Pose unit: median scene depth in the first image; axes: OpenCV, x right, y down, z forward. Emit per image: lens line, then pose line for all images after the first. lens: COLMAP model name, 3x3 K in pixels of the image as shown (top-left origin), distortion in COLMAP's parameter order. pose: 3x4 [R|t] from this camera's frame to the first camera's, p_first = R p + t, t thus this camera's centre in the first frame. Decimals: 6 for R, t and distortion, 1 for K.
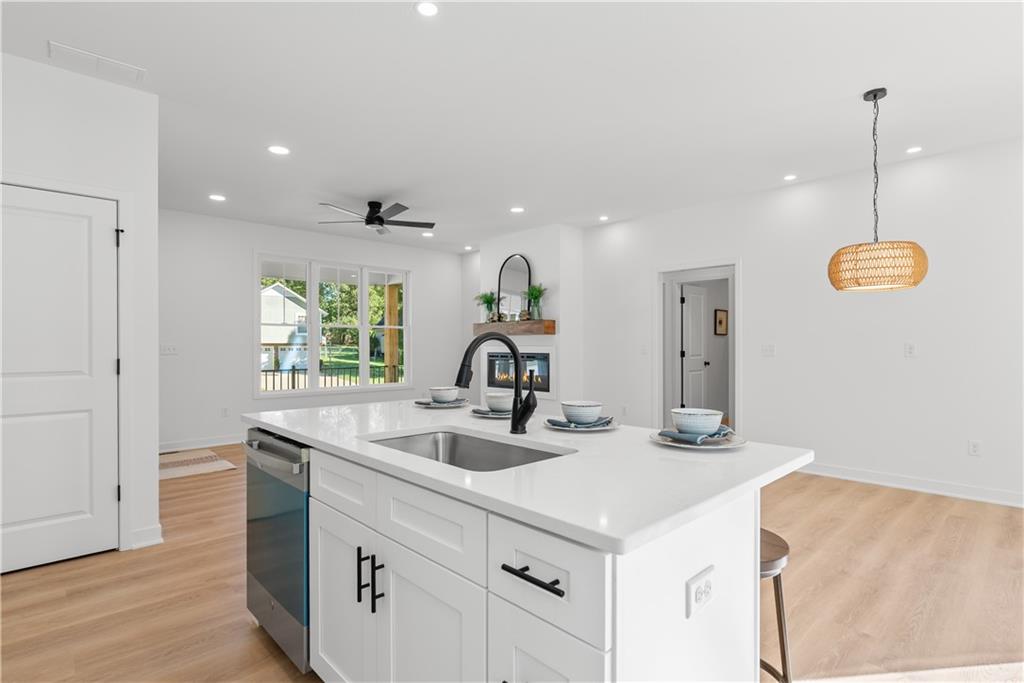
lens RADIAL K [[512.4, 0, 513.5], [0, 512.4, 344.1], [0, 0, 1]] dist [-0.003772, 0.000052]
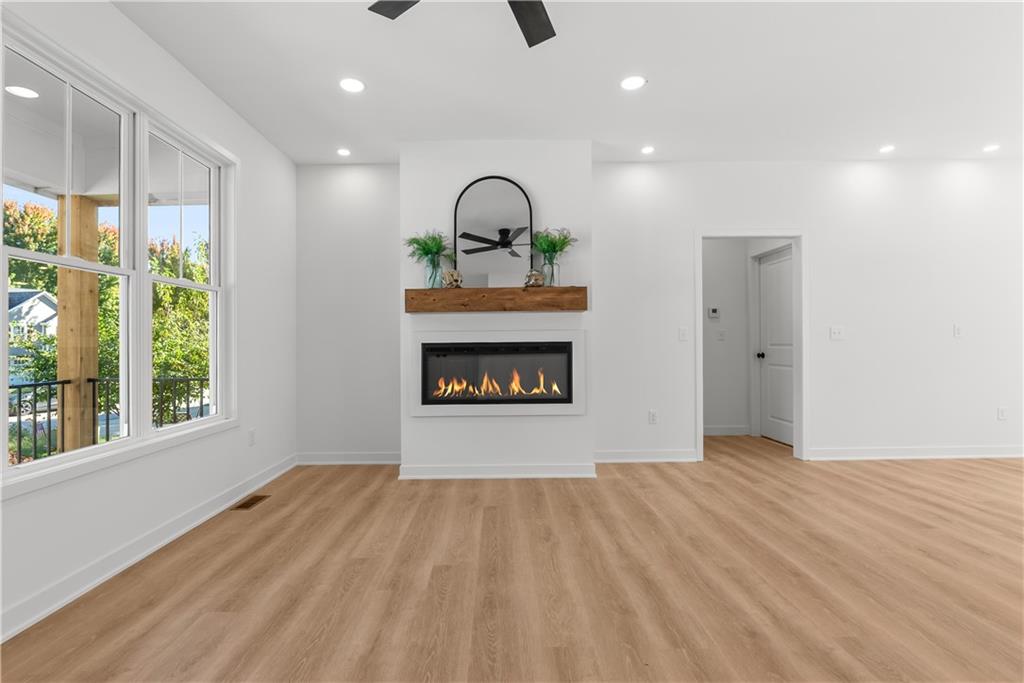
lens RADIAL K [[463.2, 0, 502.4], [0, 463.2, 339.9], [0, 0, 1]] dist [-0.004458, -0.000192]
pose [[0.688088, -0.000188, 0.725627, -0.394195], [0.007747, 0.999945, -0.007087, 0.019048], [-0.725586, 0.010499, 0.688052, 0.655277]]
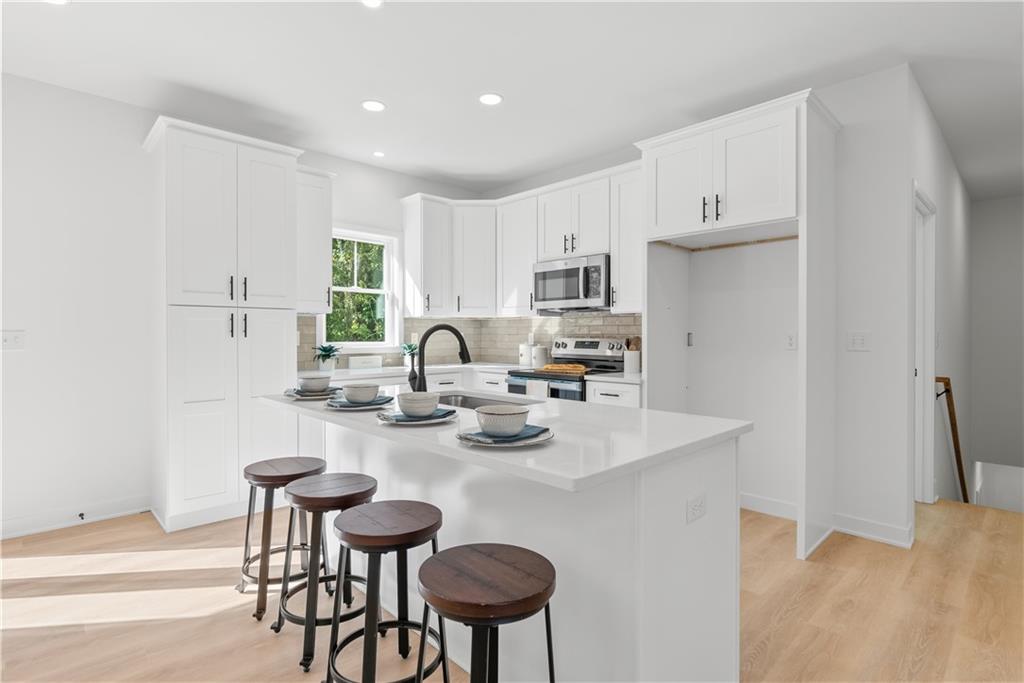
lens RADIAL K [[508.6, 0, 514.6], [0, 508.6, 338.9], [0, 0, 1]] dist [-0.001397, 0.000277]
pose [[-0.999961, 0.002125, -0.008550, -0.054350], [0.002076, 0.999981, 0.005765, 0.002659], [0.008562, 0.005747, -0.999947, 0.597167]]
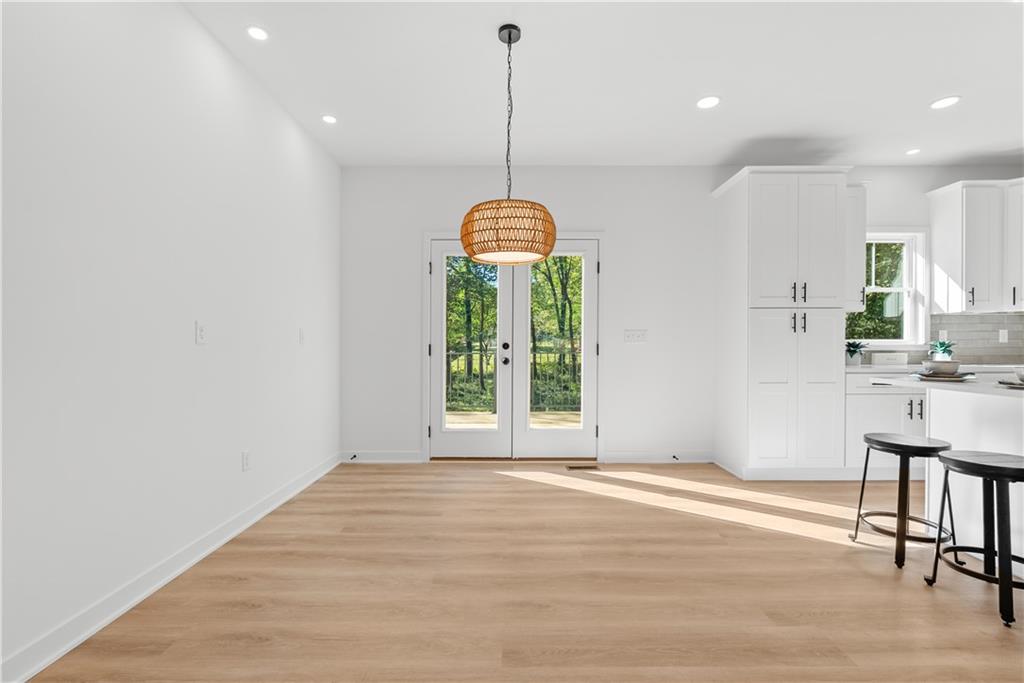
lens RADIAL K [[457.7, 0, 510.1], [0, 457.7, 347.5], [0, 0, 1]] dist [-0.007729, 0.000367]
pose [[-0.721068, -0.001445, 0.692863, 0.079253], [0.001930, 0.999990, 0.004094, 0.017954], [-0.692862, 0.004290, -0.721058, 0.723945]]
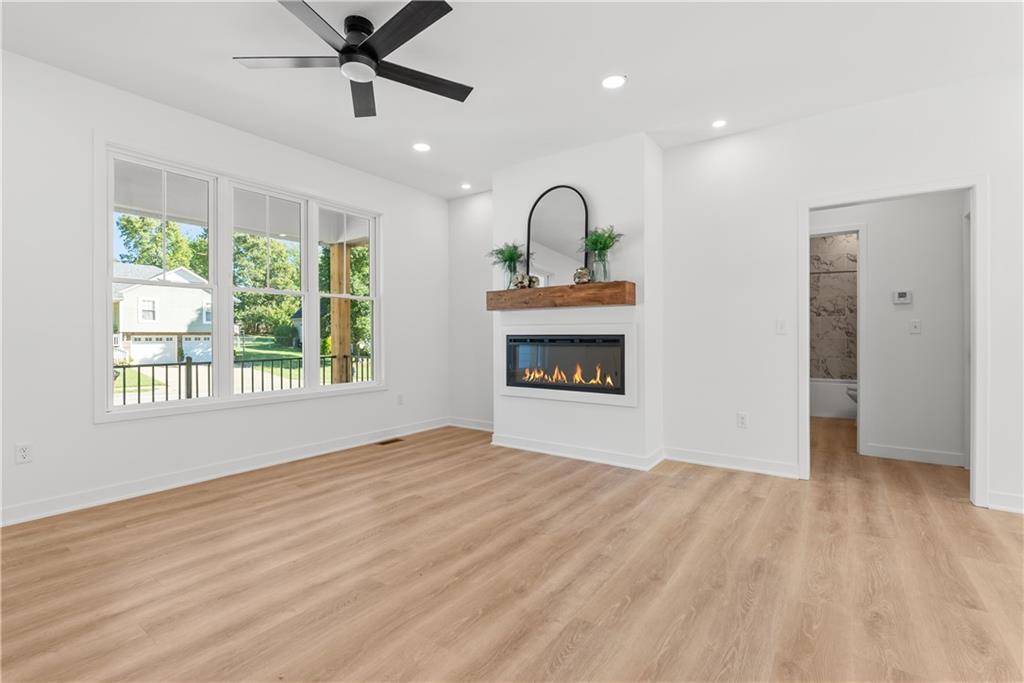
lens RADIAL K [[460.8, 0, 513.7], [0, 460.8, 338.7], [0, 0, 1]] dist [-0.005090, -0.000264]
pose [[0.982097, -0.000982, 0.188372, -0.172685], [-0.000495, 0.999969, 0.007796, 0.018280], [-0.188374, -0.007750, 0.982067, 0.446630]]
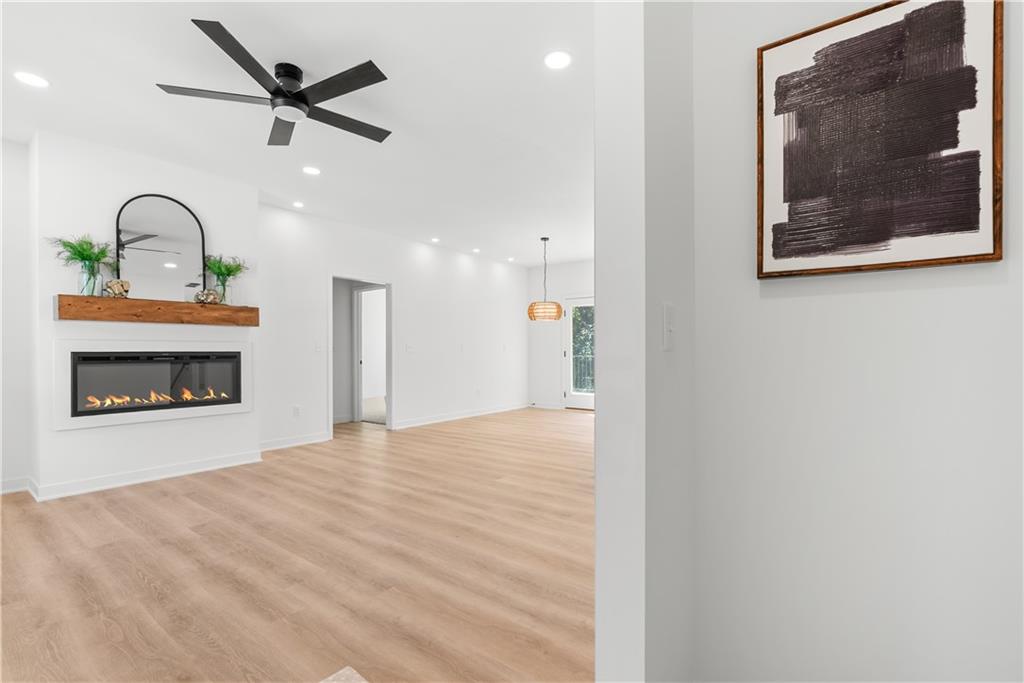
lens RADIAL K [[458.6, 0, 509.1], [0, 458.6, 358.4], [0, 0, 1]] dist [-0.009781, -0.000072]
pose [[-0.152620, -0.012790, 0.988202, -0.643141], [0.000675, 0.999915, 0.013046, 0.019132], [-0.988285, 0.002658, -0.152598, 0.696320]]
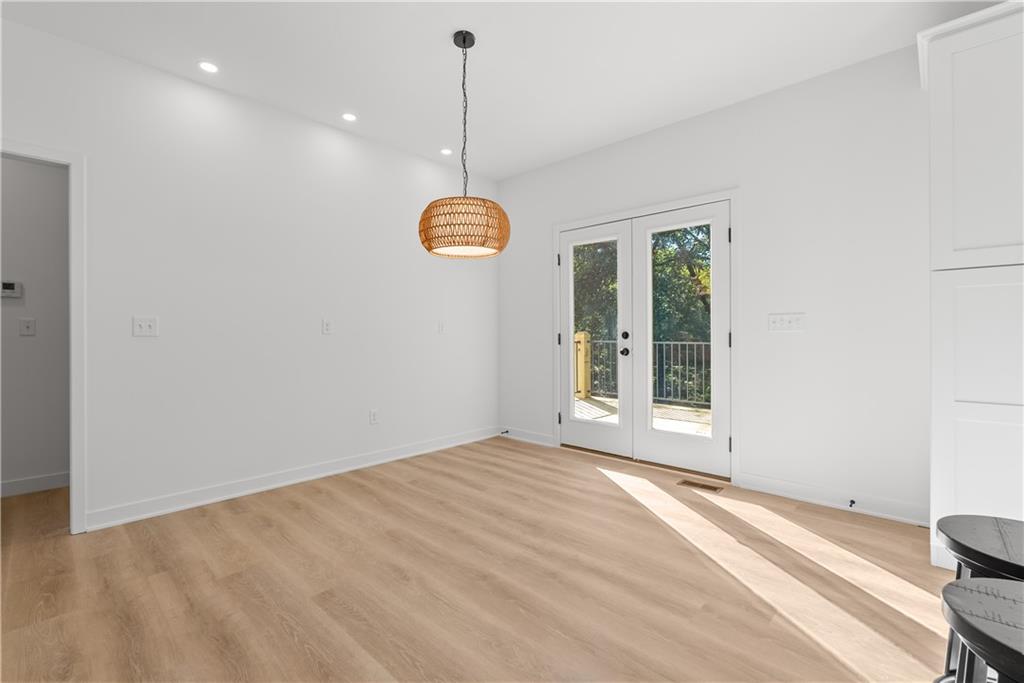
lens RADIAL K [[454.8, 0, 509.7], [0, 454.8, 332.3], [0, 0, 1]] dist [-0.007911, 0.000309]
pose [[-0.046153, 0.006213, 0.998915, -0.046964], [0.003421, 0.999976, -0.006062, 0.017720], [-0.998929, 0.003137, -0.046174, 0.448373]]
